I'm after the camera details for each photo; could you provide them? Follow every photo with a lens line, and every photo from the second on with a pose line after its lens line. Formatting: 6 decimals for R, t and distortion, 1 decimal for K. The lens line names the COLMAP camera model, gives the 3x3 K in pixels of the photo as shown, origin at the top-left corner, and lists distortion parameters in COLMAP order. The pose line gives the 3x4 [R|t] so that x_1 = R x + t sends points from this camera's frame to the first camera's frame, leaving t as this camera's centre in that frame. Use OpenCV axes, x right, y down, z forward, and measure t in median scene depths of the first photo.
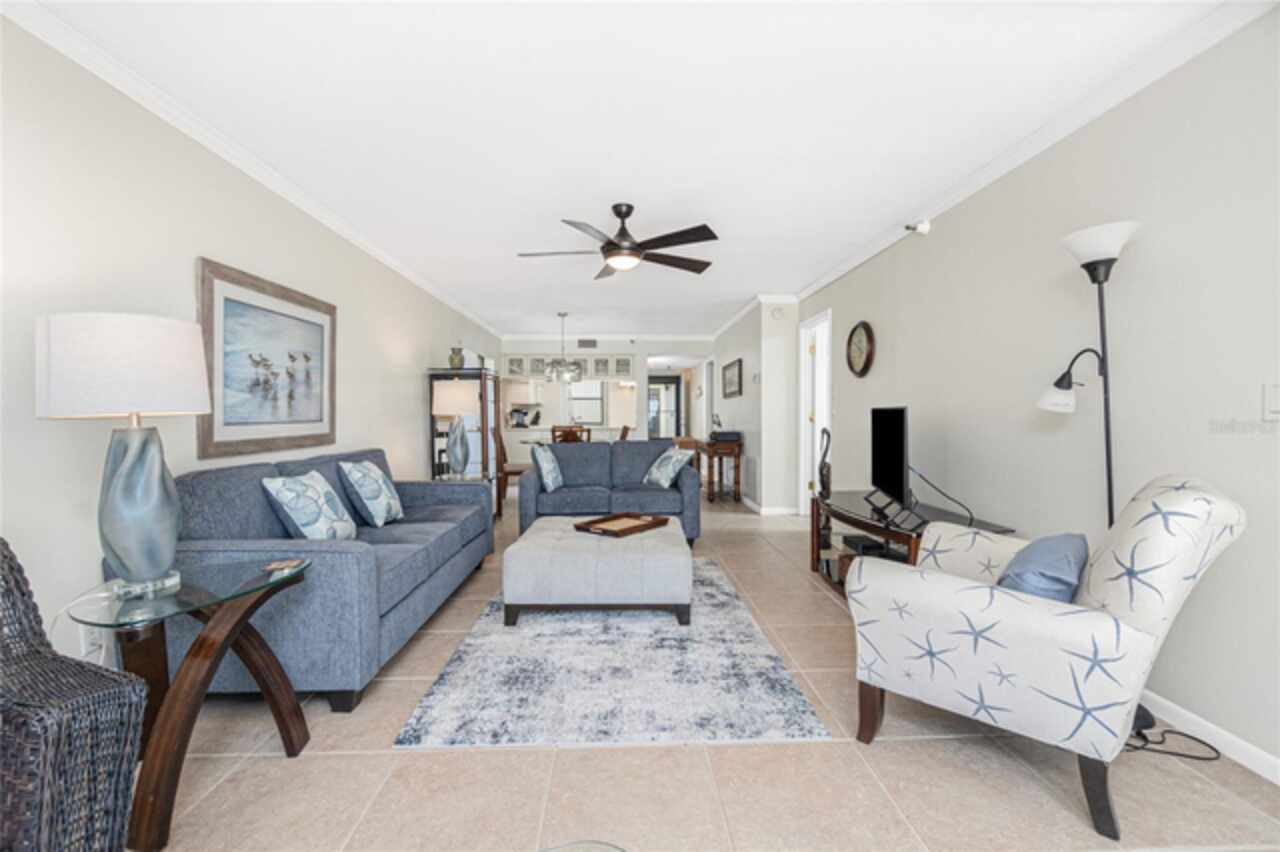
lens RADIAL K [[548.1, 0, 641.3], [0, 548.1, 423.8], [0, 0, 1]] dist [-0.000335, 0.000024]
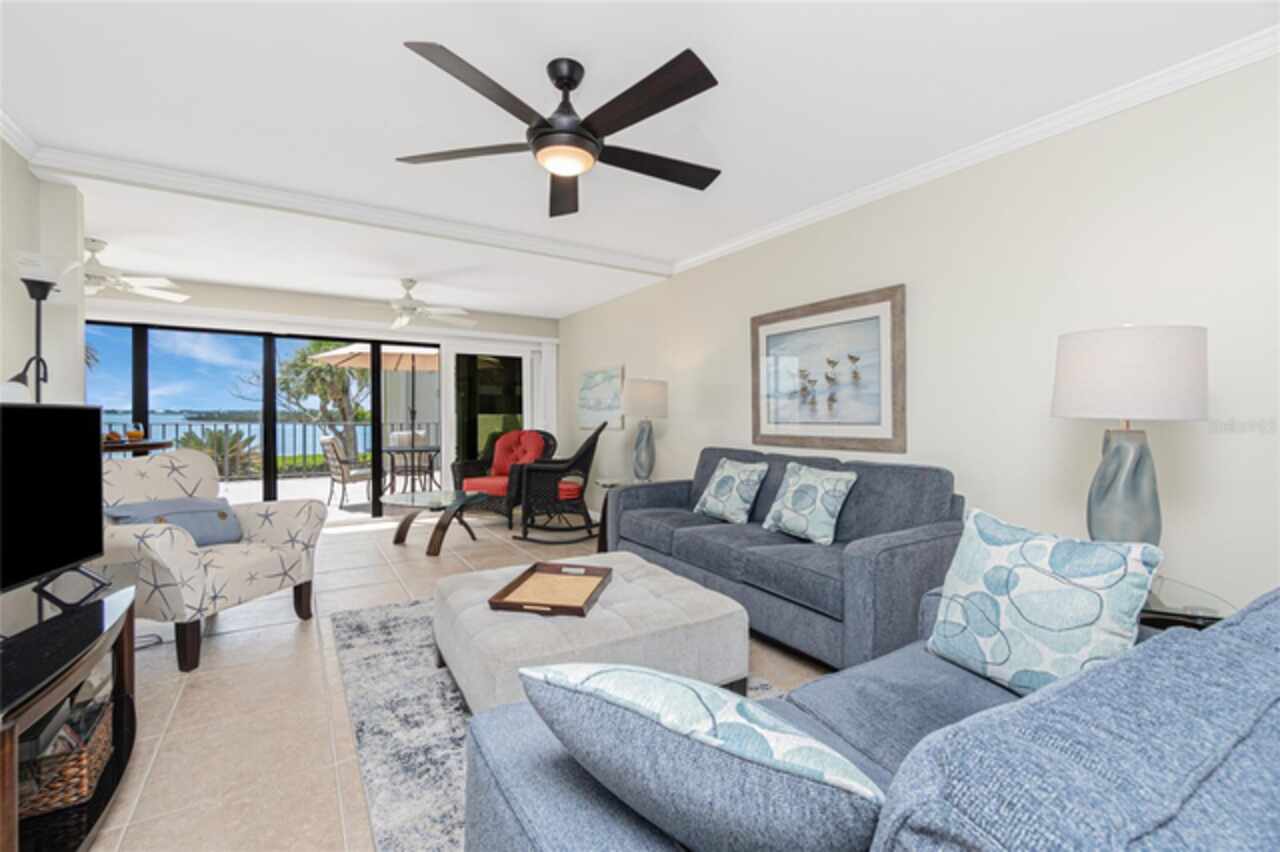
lens RADIAL K [[556.5, 0, 646.2], [0, 556.5, 416.6], [0, 0, 1]] dist [-0.026345, -0.000147]
pose [[-0.862842, 0.002536, -0.505468, 0.227164], [-0.009255, 0.999741, 0.020815, -0.036459], [0.505389, 0.022638, -0.862594, 1.799332]]
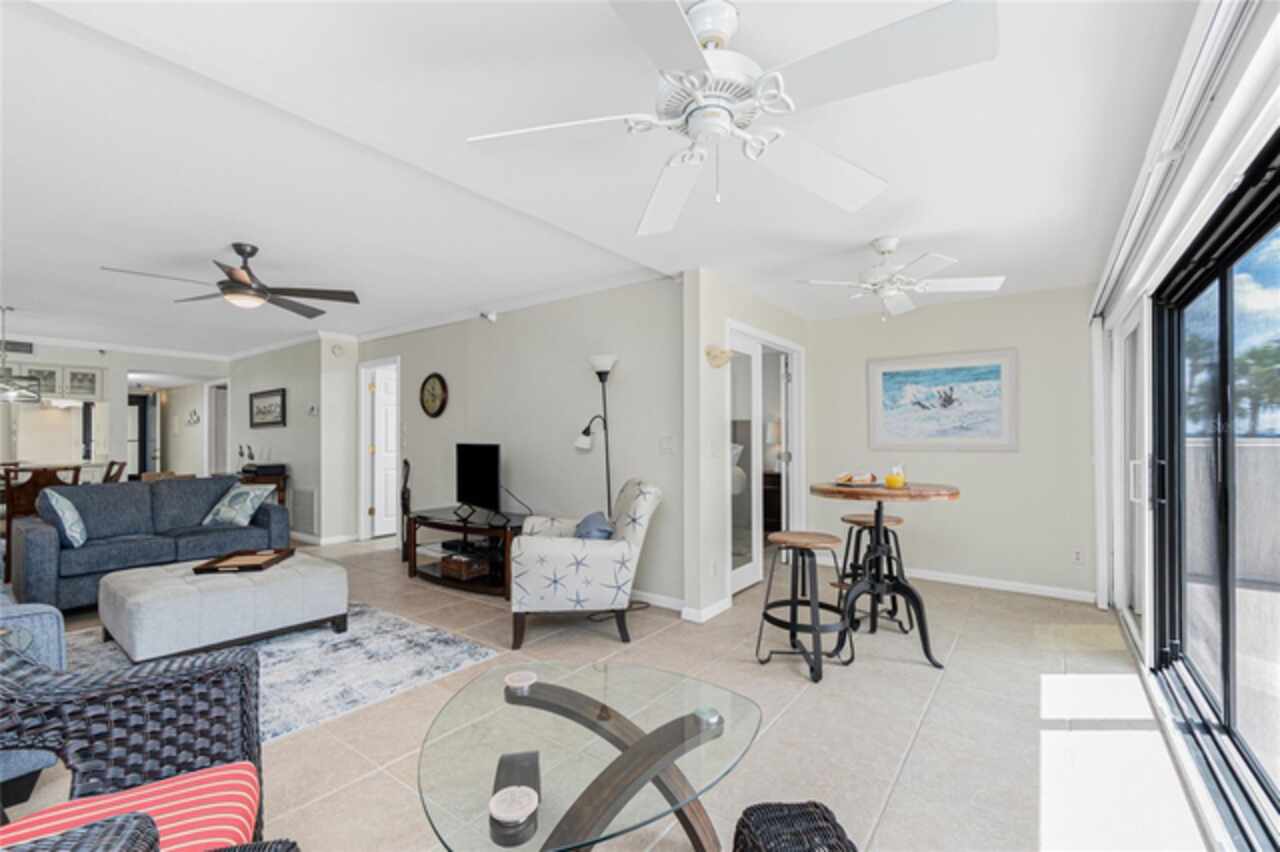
lens RADIAL K [[548.1, 0, 641.3], [0, 548.1, 423.8], [0, 0, 1]] dist [-0.000335, 0.000024]
pose [[0.629384, 0.025520, 0.776675, -0.413789], [0.012819, 0.998984, -0.043213, -0.016579], [-0.776989, 0.037154, 0.628417, -0.229331]]
